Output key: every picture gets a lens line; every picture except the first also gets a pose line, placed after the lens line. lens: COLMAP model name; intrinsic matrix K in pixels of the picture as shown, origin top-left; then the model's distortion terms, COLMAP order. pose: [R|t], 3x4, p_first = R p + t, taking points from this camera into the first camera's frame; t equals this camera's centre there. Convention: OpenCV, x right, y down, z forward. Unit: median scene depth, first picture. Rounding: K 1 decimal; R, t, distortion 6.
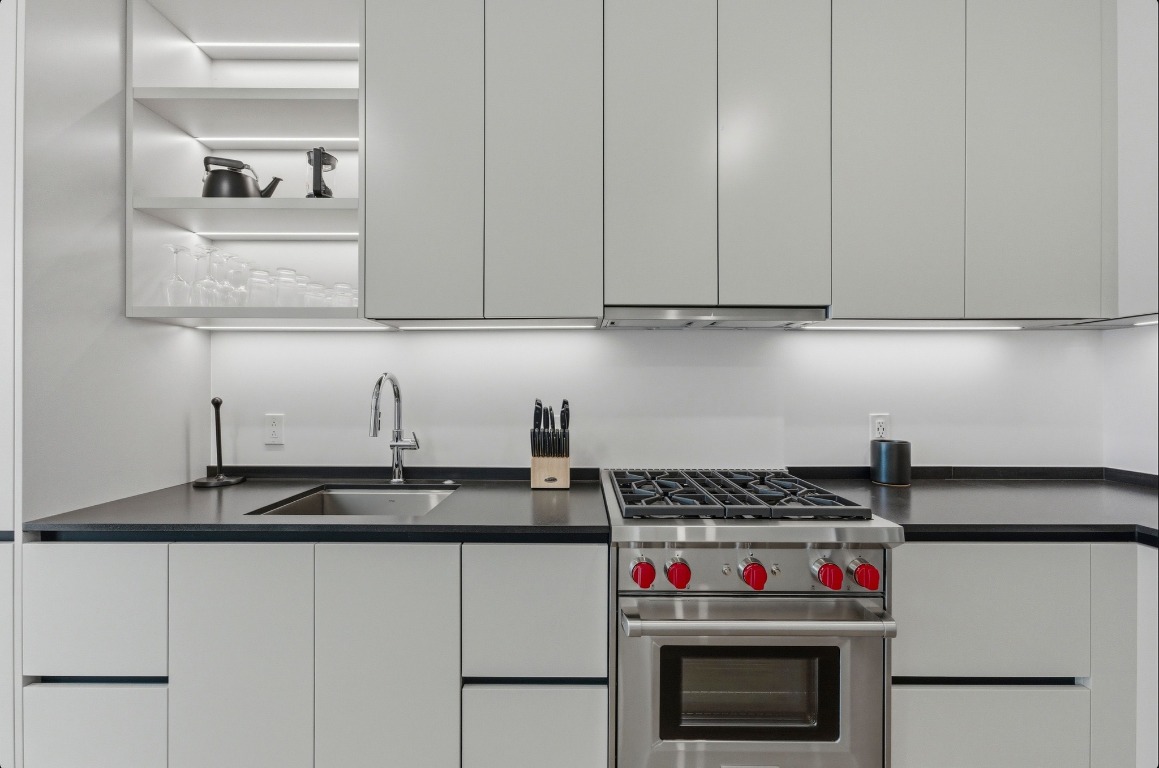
lens RADIAL K [[466.2, 0, 585.2], [0, 466.2, 386.1], [0, 0, 1]] dist [-0.006718, 0.005120]
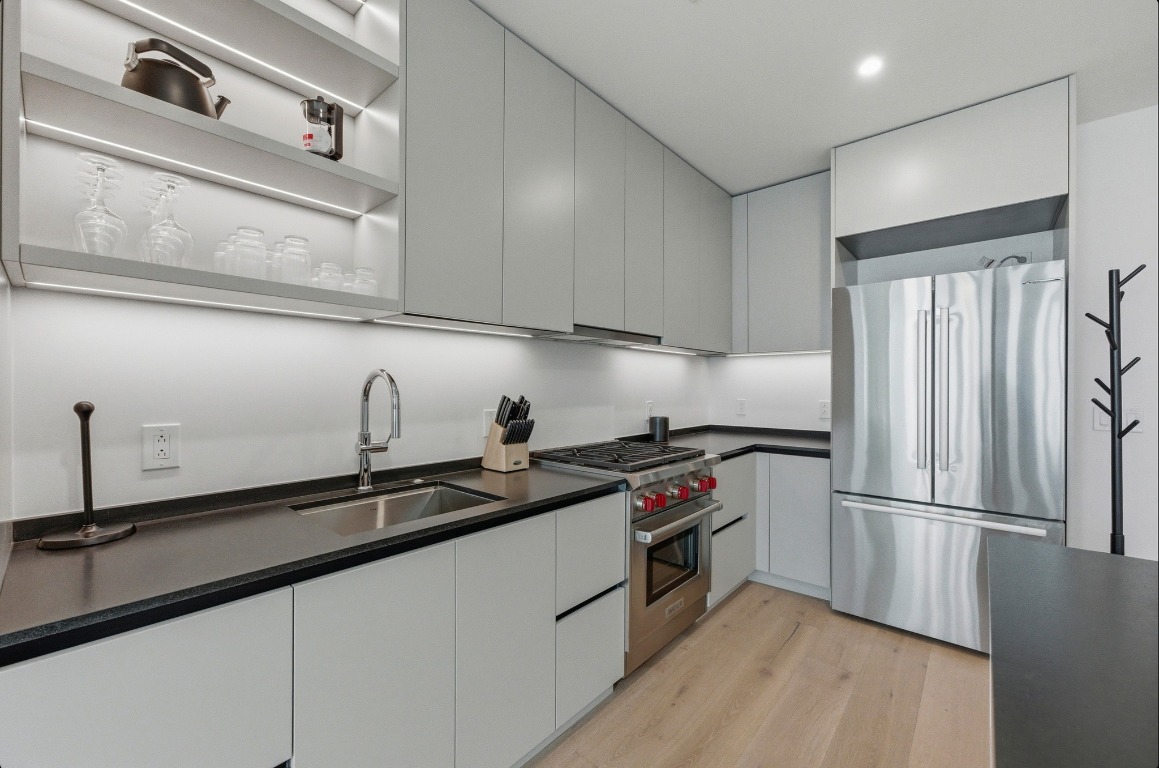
lens RADIAL K [[466.2, 0, 581.0], [0, 466.2, 386.7], [0, 0, 1]] dist [-0.006718, 0.005120]
pose [[0.656290, -0.001619, 0.754507, -0.868594], [-0.004458, 0.999972, 0.006023, -0.002020], [-0.754495, -0.007316, 0.656265, 0.095632]]
